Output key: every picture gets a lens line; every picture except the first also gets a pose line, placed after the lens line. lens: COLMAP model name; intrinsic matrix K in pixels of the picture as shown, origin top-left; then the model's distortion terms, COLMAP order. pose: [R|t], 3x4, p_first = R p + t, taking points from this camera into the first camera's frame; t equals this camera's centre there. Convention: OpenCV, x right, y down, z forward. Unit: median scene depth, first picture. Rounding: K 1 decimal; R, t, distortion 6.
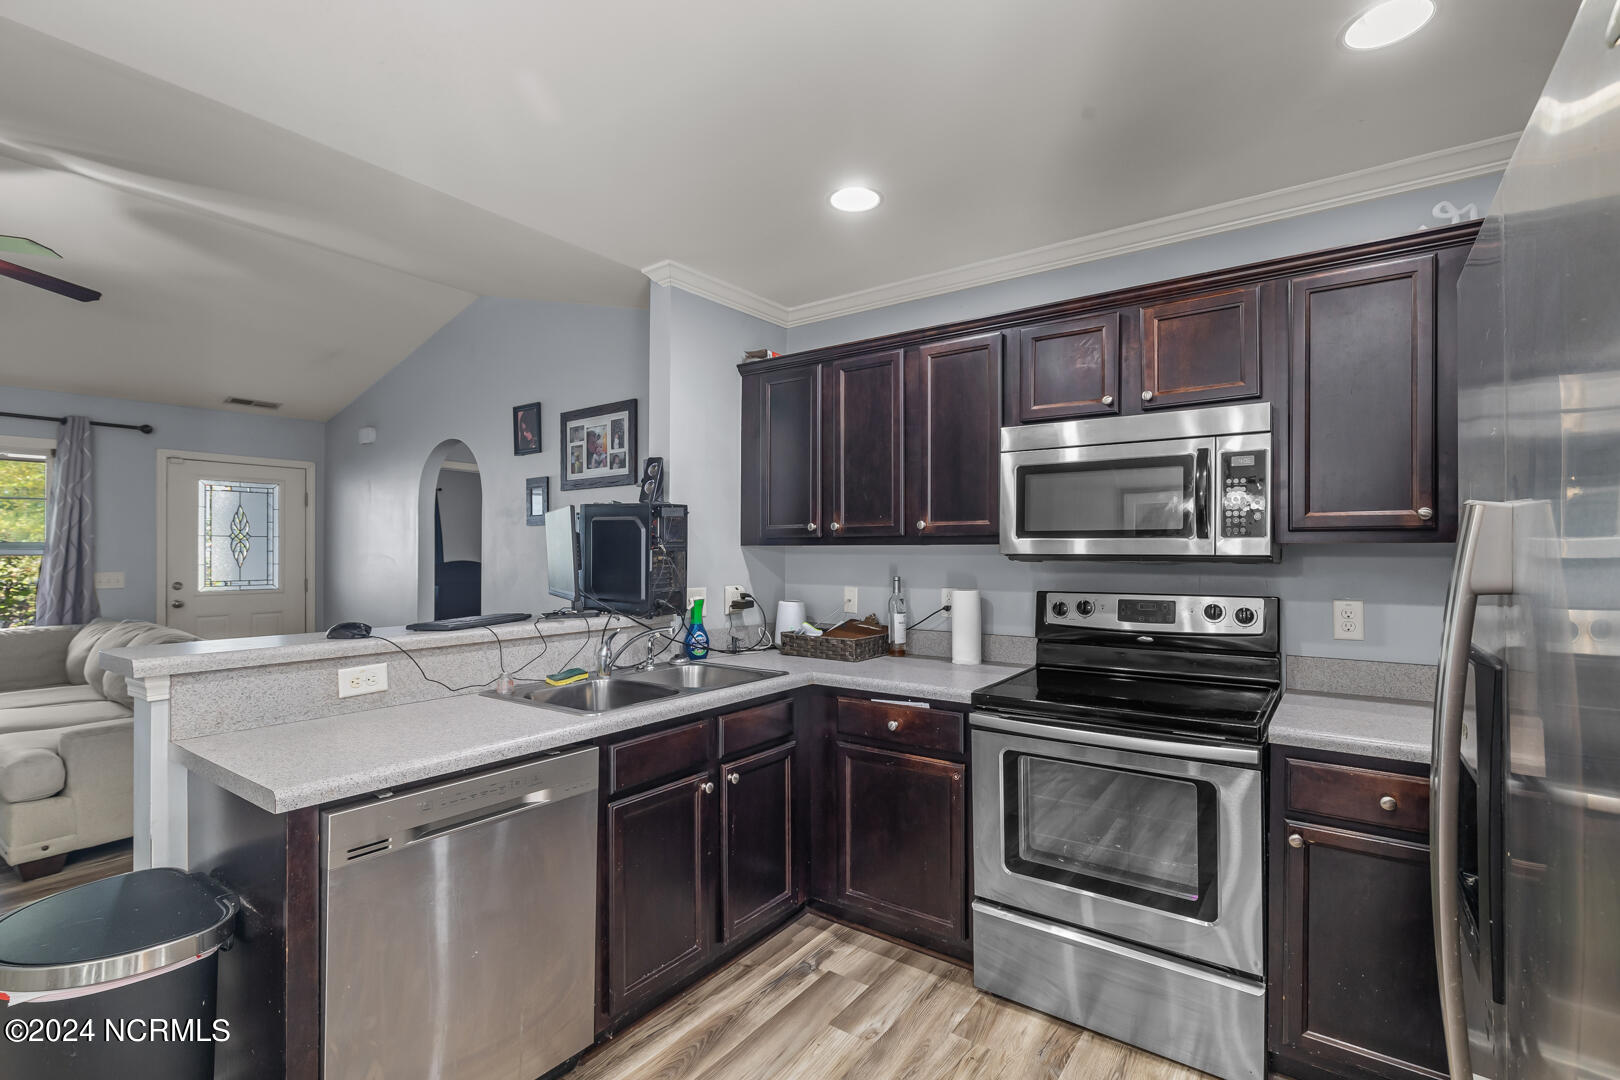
lens RADIAL K [[728.7, 0, 819.5], [0, 728.7, 546.8], [0, 0, 1]] dist [-0.001666, -0.000527]
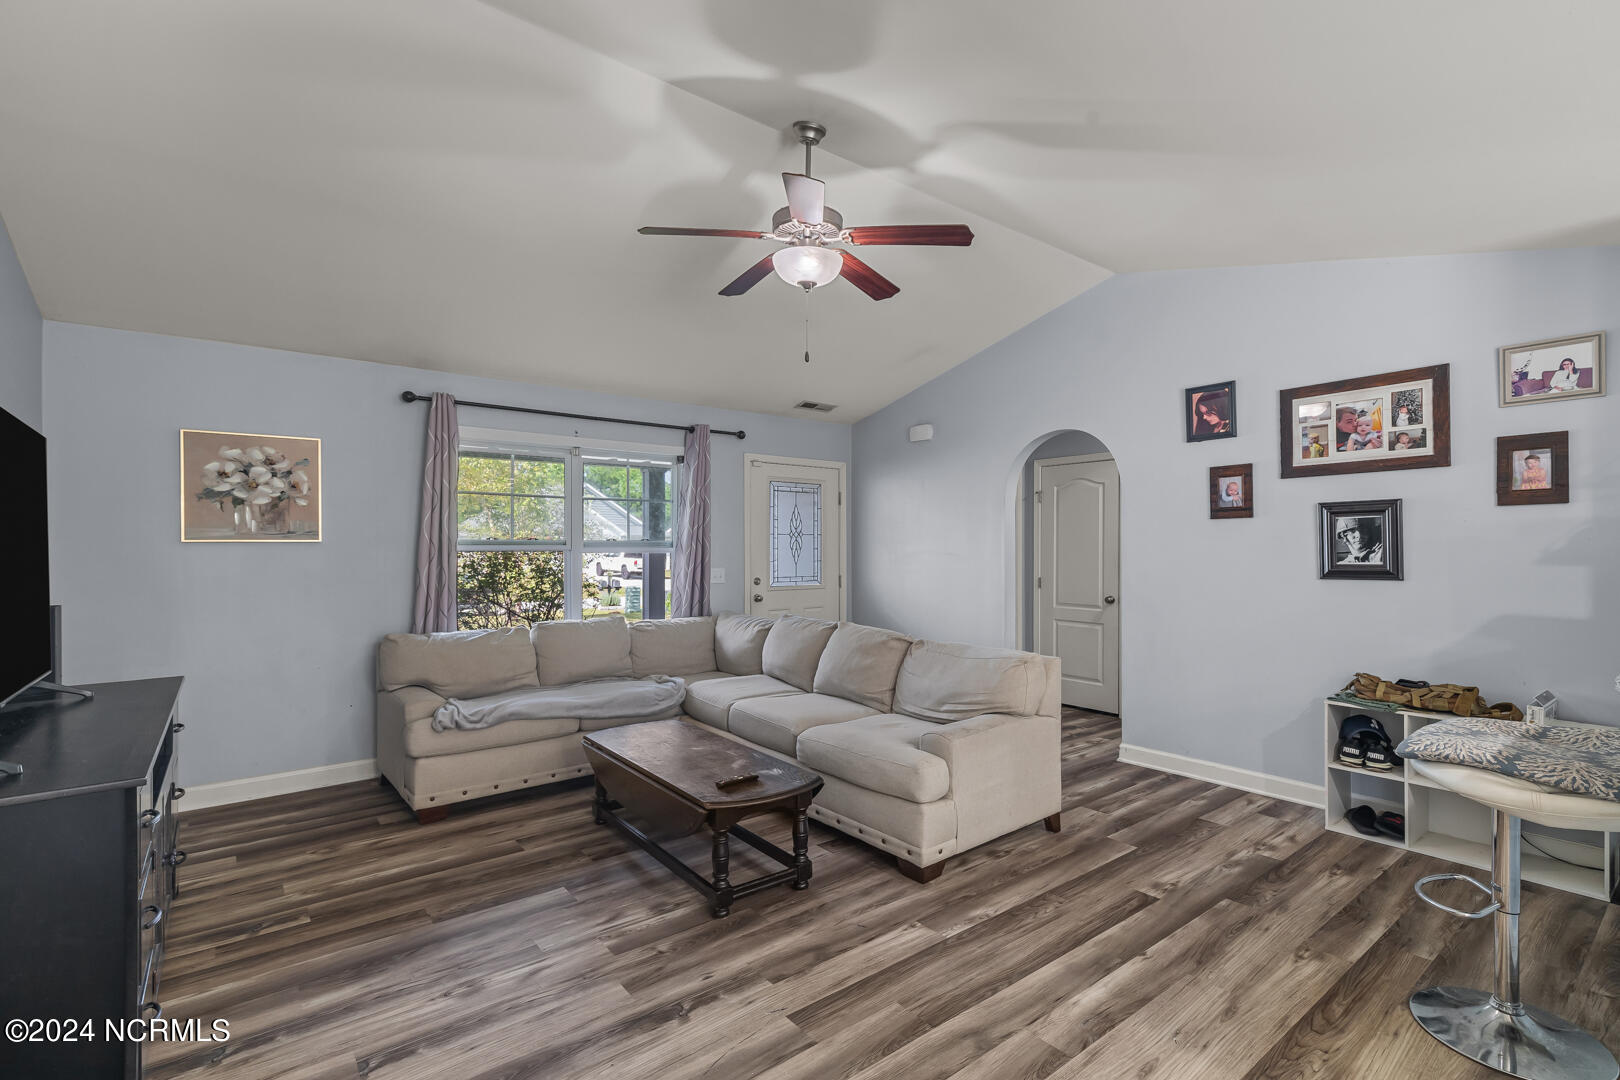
lens RADIAL K [[719.0, 0, 819.5], [0, 719.0, 548.3], [0, 0, 1]] dist [0.011230, -0.000241]
pose [[0.962327, -0.001100, -0.271891, -1.019844], [0.002141, 0.999991, 0.003534, 0.003285], [0.271885, -0.003983, 0.962322, 0.023603]]
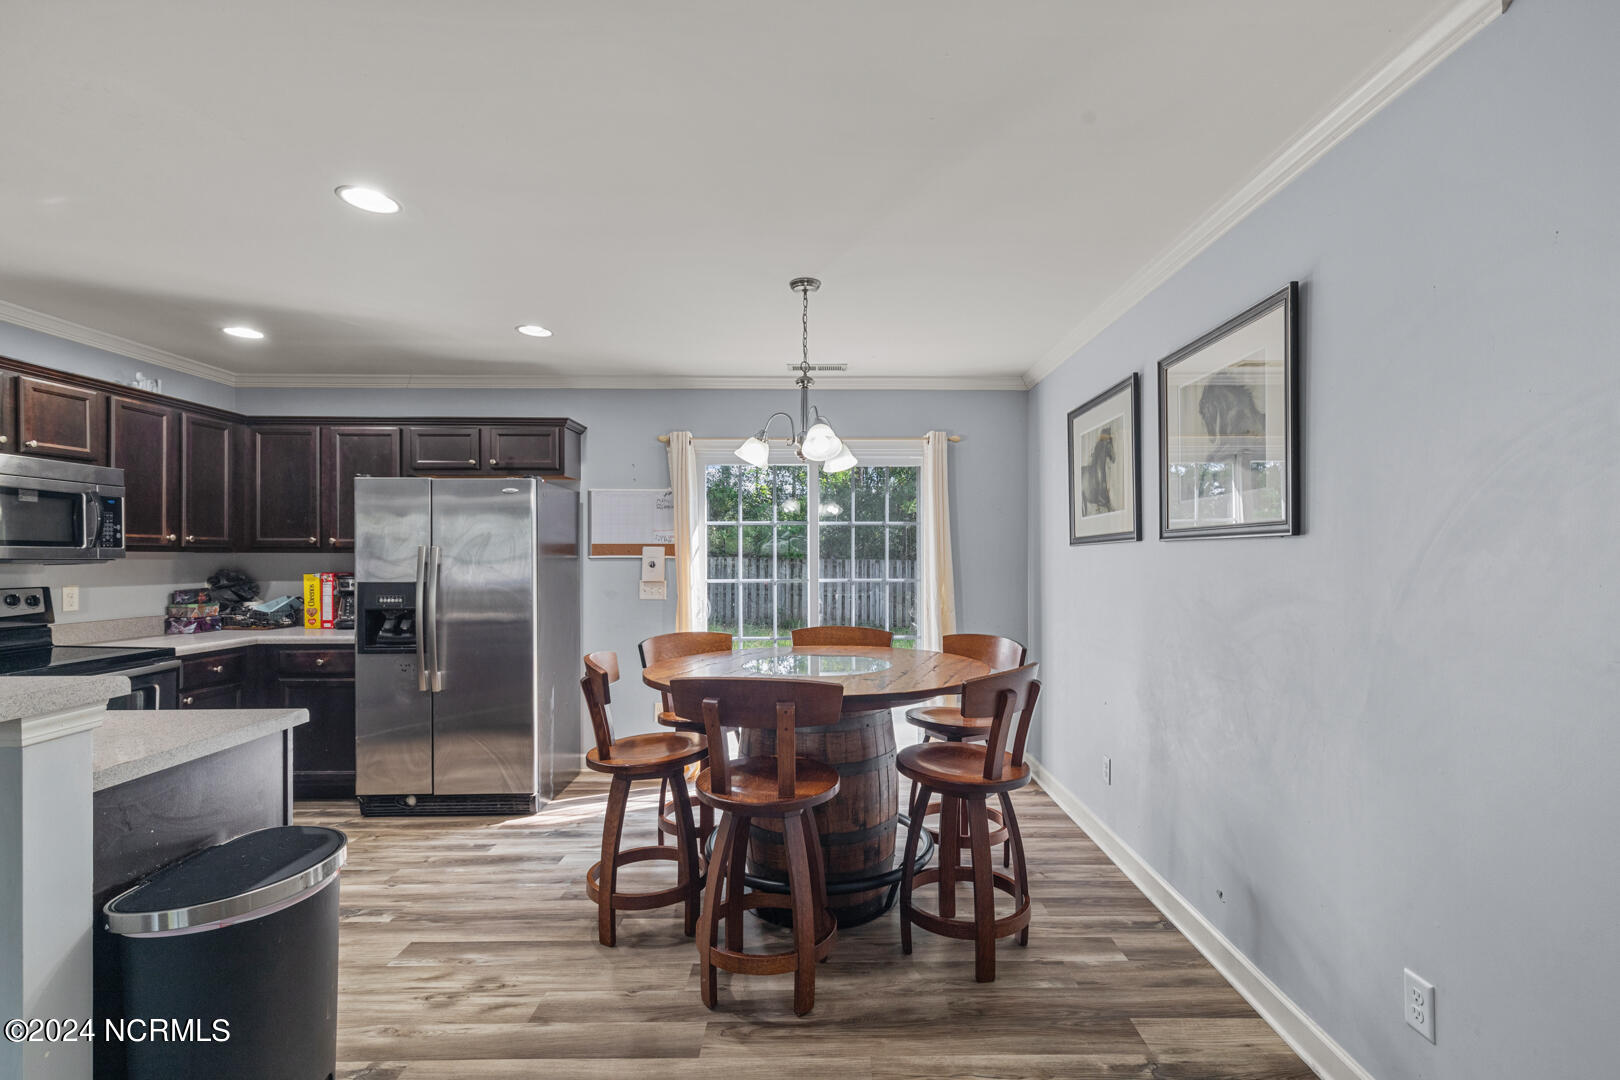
lens RADIAL K [[734.6, 0, 838.5], [0, 734.6, 554.6], [0, 0, 1]] dist [0.000642, -0.000049]
pose [[-0.597775, 0.003252, 0.801657, -1.267652], [-0.002816, 0.999977, -0.006156, 0.005958], [-0.801659, -0.005937, -0.597753, 0.484168]]
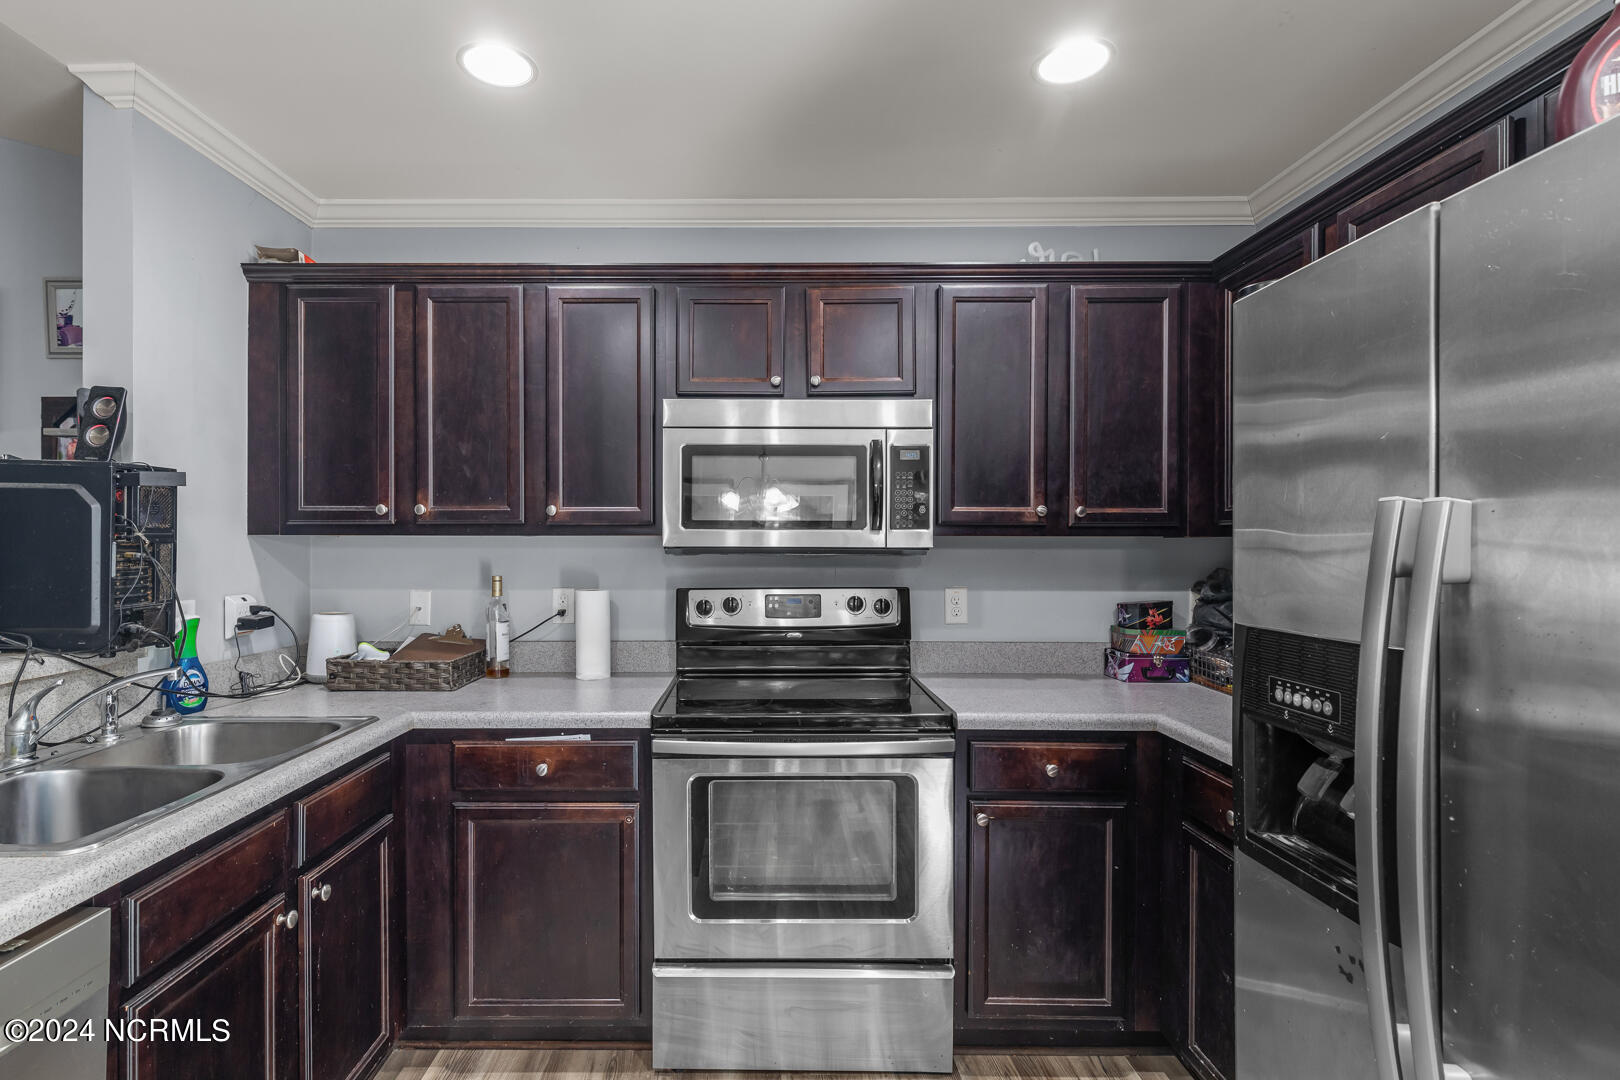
lens RADIAL K [[779.6, 0, 761.1], [0, 779.6, 544.8], [0, 0, 1]] dist [0.007938, -0.000765]
pose [[0.820089, -0.000706, 0.572235, -0.153649], [-0.003941, 0.999969, 0.006881, 0.000776], [-0.572222, -0.007898, 0.820061, 0.160549]]
